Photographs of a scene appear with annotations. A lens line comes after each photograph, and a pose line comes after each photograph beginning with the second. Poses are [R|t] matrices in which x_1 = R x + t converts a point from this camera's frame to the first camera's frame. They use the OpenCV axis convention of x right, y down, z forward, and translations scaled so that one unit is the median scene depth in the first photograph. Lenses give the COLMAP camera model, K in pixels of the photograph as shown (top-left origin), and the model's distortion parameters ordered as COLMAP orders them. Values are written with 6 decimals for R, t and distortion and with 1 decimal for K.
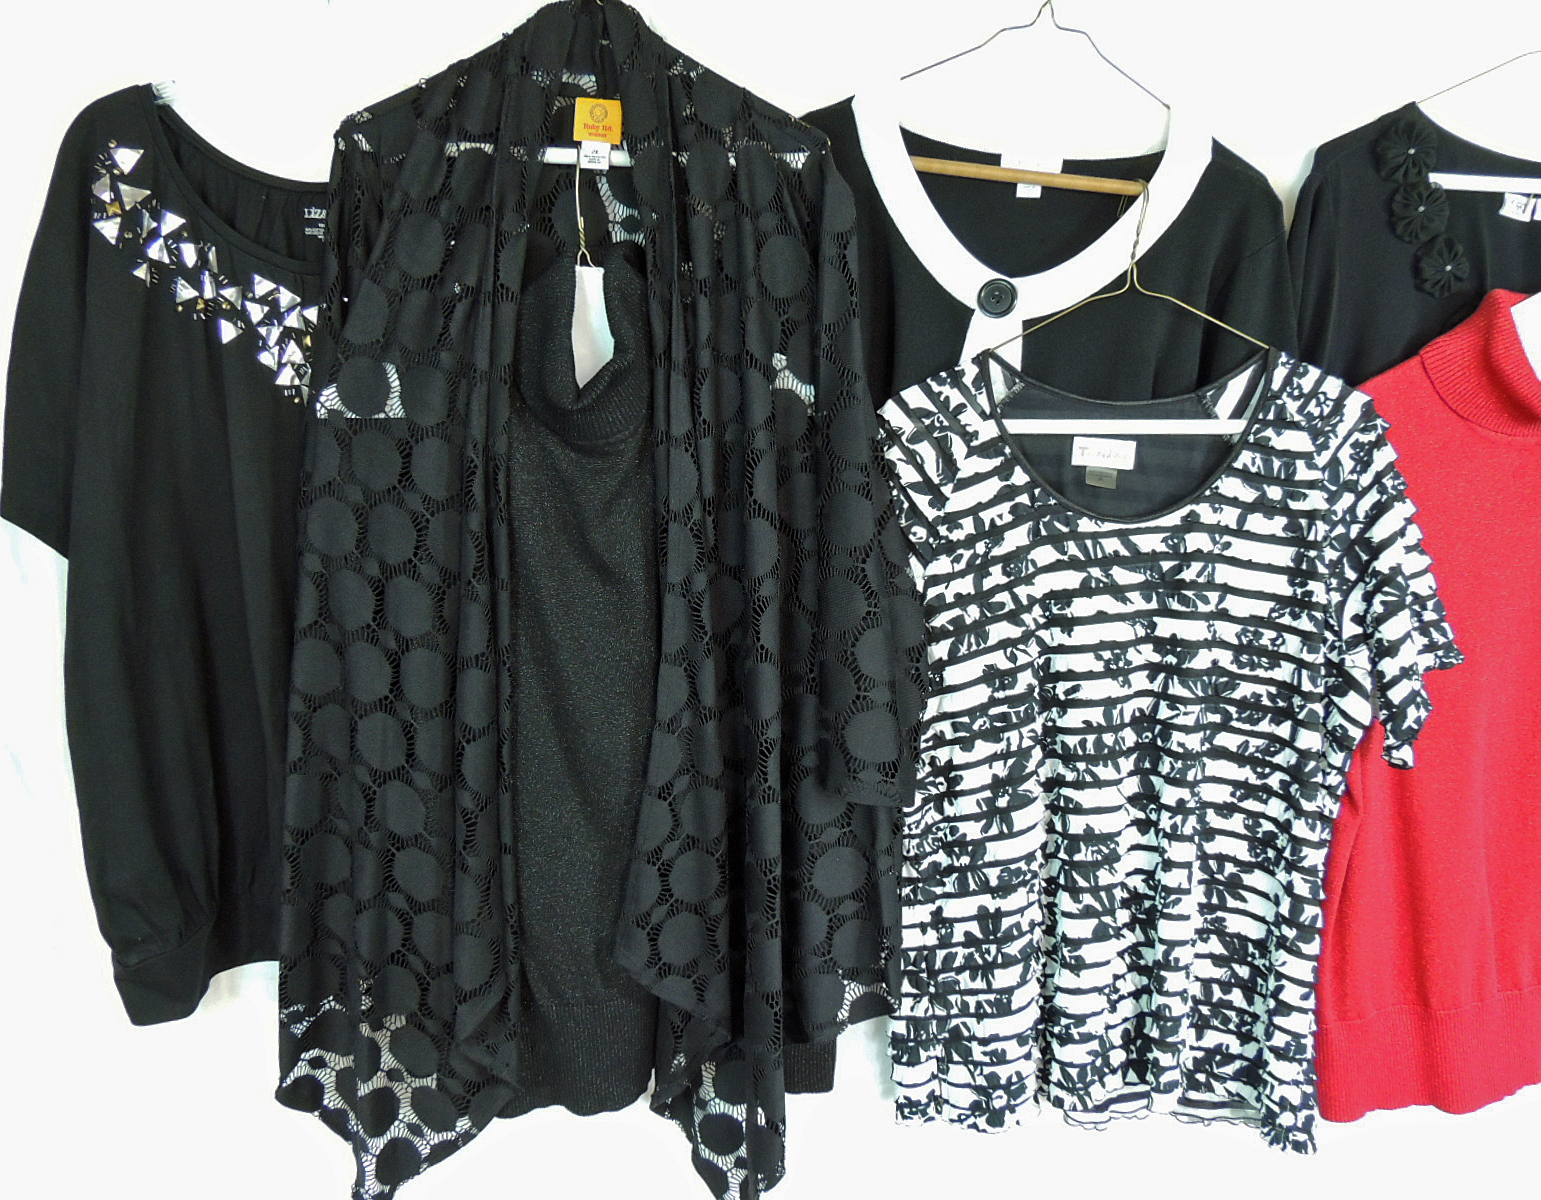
lens RADIAL K [[1338.2, 0, 769.1], [0, 1338.2, 603.7], [0, 0, 1]] dist [-0.007091, 0.006682]
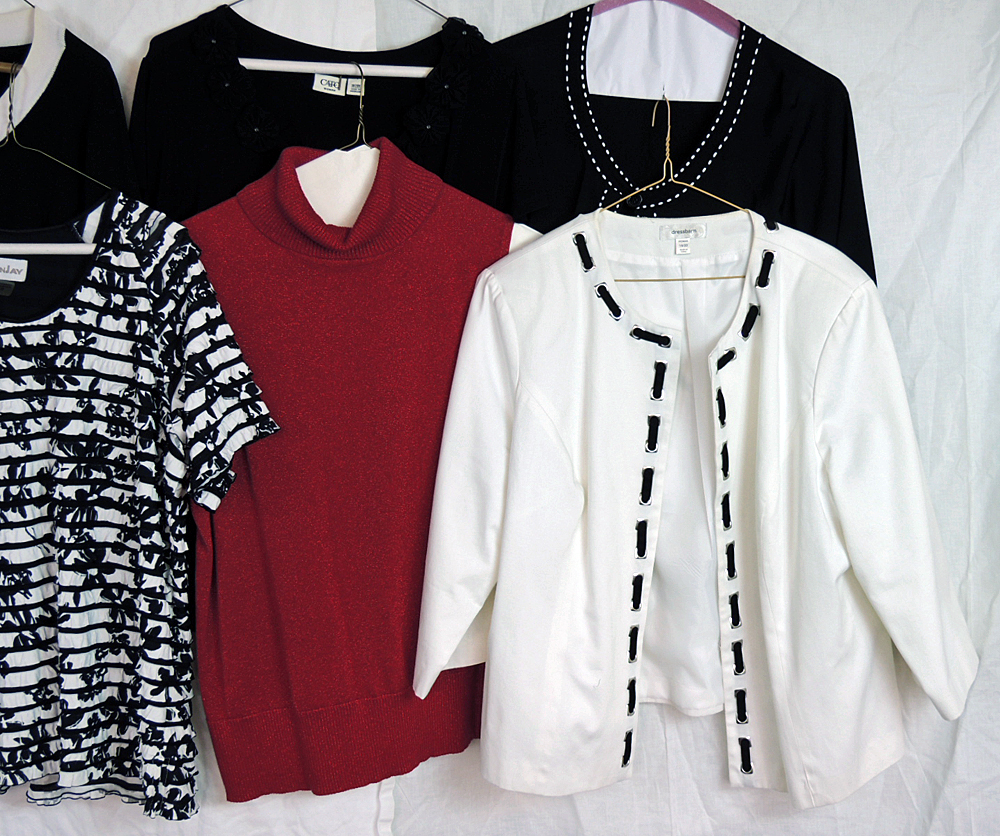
lens RADIAL K [[1215.7, 0, 502.0], [0, 1215.7, 417.3], [0, 0, 1]] dist [0.003531, 0.000000]
pose [[0.999851, 0.011464, -0.012878, 0.753749], [-0.011932, 0.999250, -0.036832, 0.069987], [0.012446, 0.036980, 0.999238, -0.174028]]
